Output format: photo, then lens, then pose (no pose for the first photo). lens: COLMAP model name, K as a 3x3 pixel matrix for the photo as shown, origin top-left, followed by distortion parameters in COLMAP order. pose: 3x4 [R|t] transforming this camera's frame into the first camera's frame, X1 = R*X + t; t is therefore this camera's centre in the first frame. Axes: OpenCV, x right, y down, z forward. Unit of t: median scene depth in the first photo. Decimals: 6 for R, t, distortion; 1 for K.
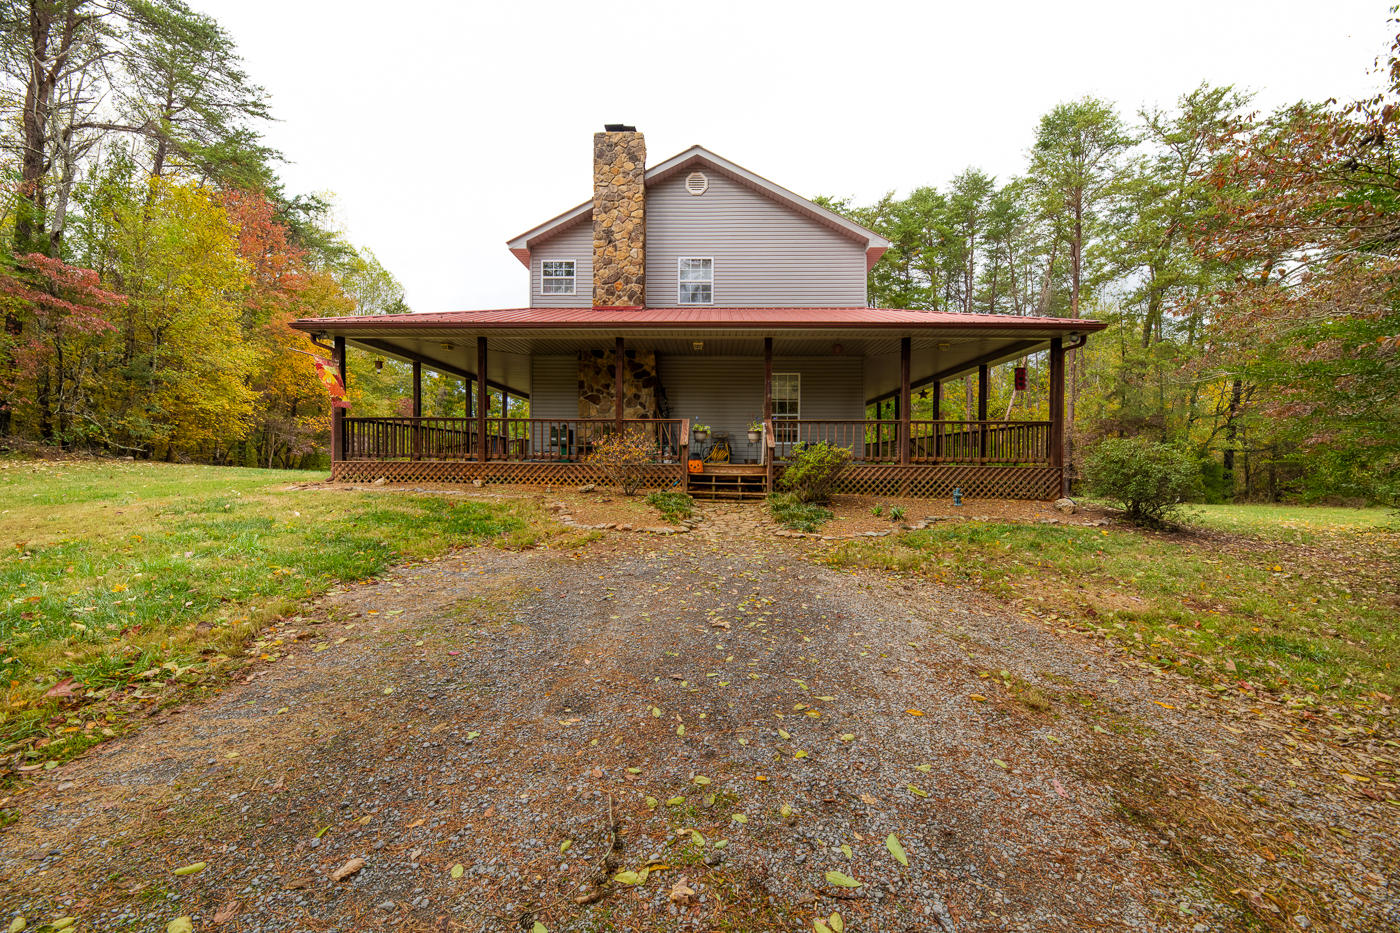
lens RADIAL K [[569.0, 0, 702.7], [0, 569.0, 469.0], [0, 0, 1]] dist [0.000868, 0.000071]
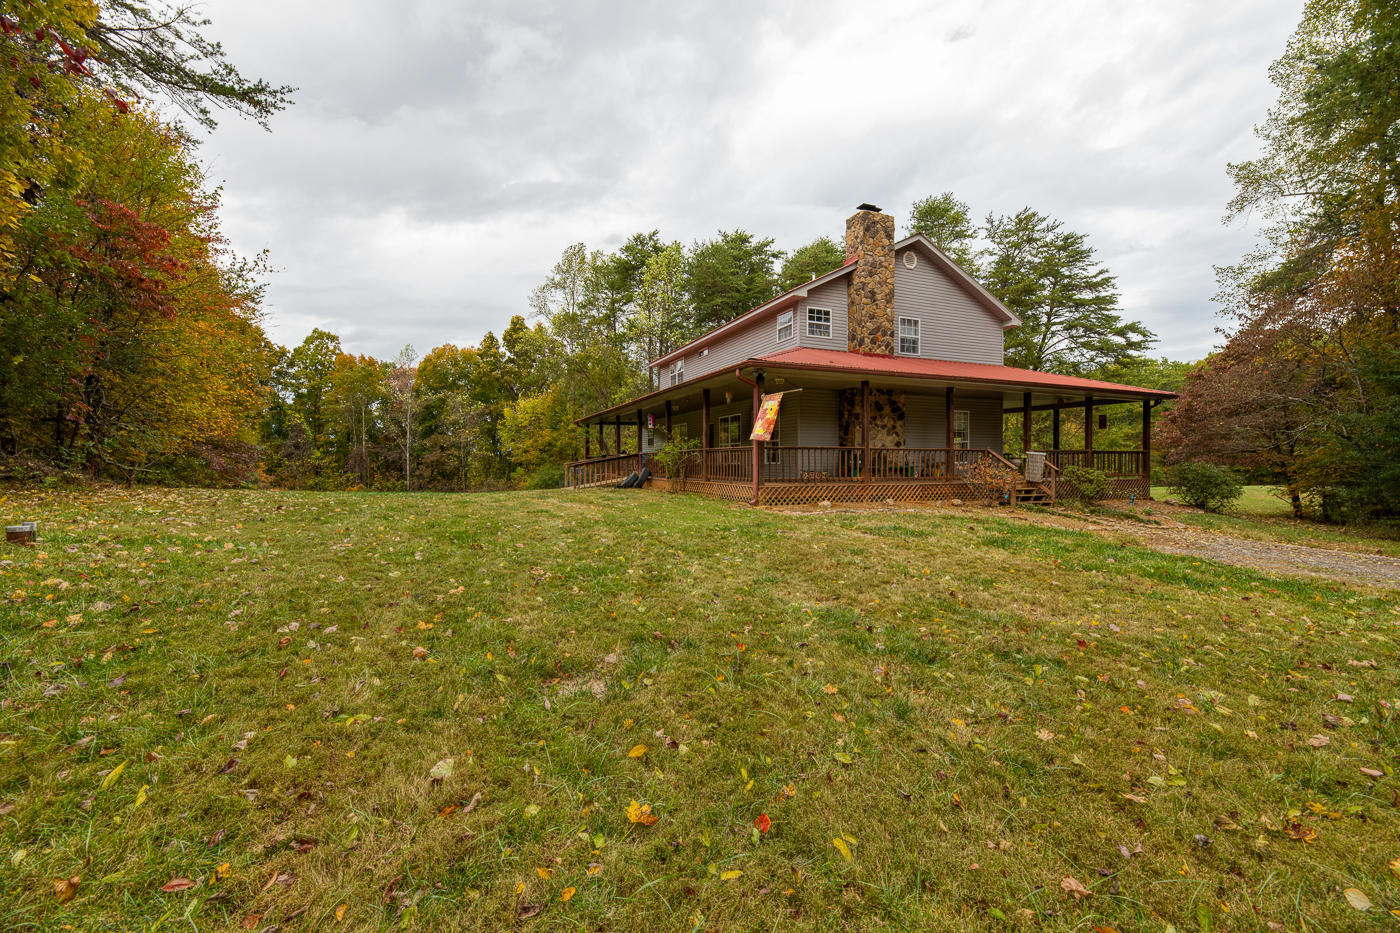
lens RADIAL K [[569.0, 0, 697.3], [0, 569.0, 466.6], [0, 0, 1]] dist [0.000868, 0.000071]
pose [[0.904597, -0.011917, 0.426101, -1.004714], [0.012216, 0.999923, 0.002033, -0.046899], [-0.426092, 0.003366, 0.904673, 0.049974]]
